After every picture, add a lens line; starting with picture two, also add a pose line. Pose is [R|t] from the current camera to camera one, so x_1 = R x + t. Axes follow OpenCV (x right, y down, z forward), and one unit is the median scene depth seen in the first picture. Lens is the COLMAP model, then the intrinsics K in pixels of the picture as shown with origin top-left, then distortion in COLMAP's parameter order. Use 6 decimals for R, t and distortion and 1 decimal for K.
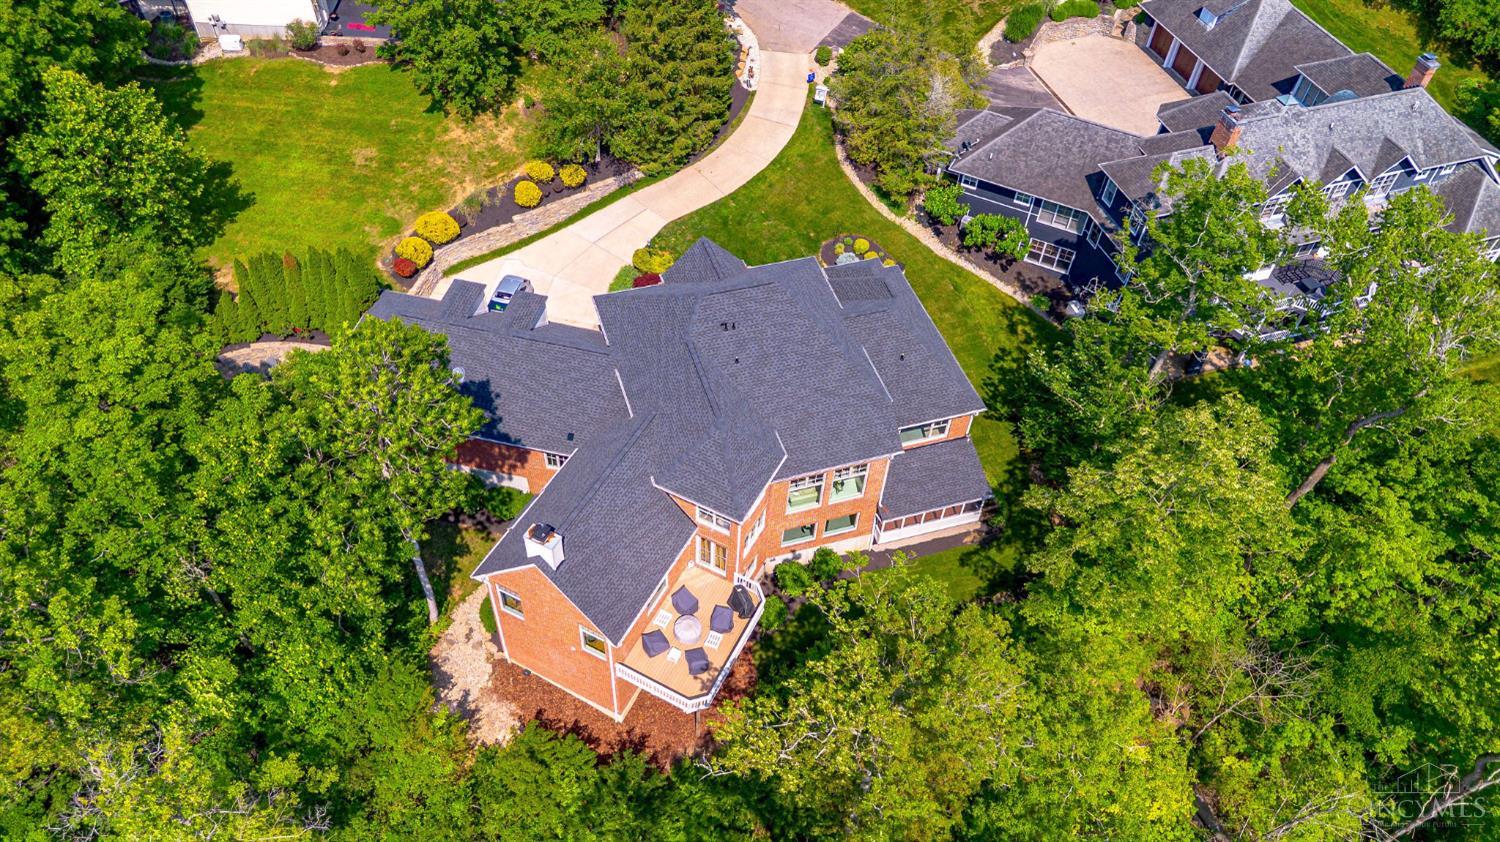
lens RADIAL K [[1055.4, 0, 750.0], [0, 1055.4, 421.0], [0, 0, 1]] dist [0.036408, -0.000969]
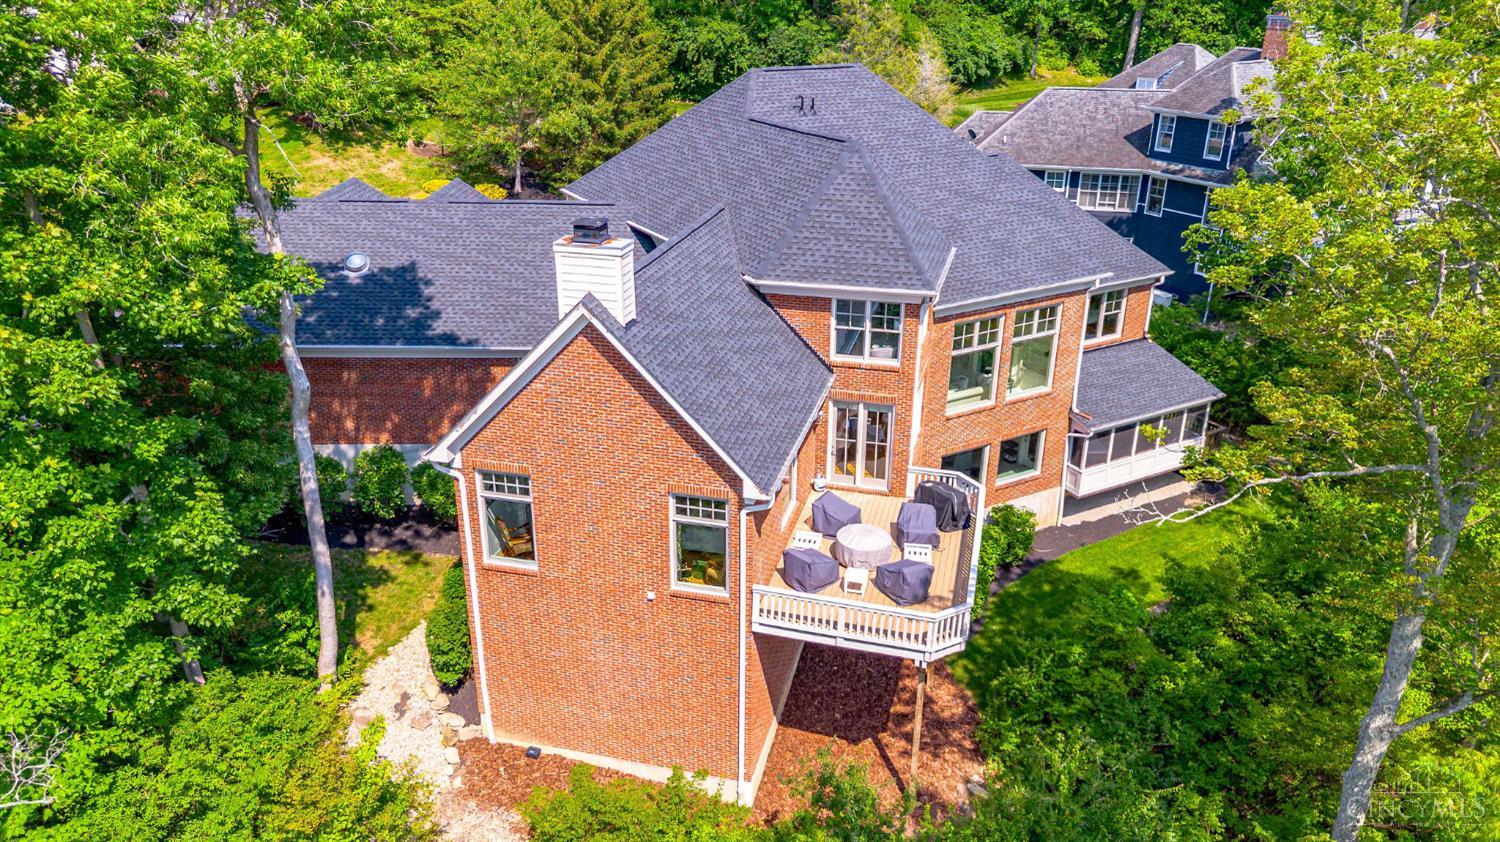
lens RADIAL K [[1055.4, 0, 750.0], [0, 1055.4, 421.0], [0, 0, 1]] dist [0.036408, -0.000969]
pose [[0.976884, -0.130741, 0.169127, -0.174413], [0.188562, 0.899726, -0.393622, 0.306742], [-0.100706, 0.416414, 0.903580, 0.488509]]
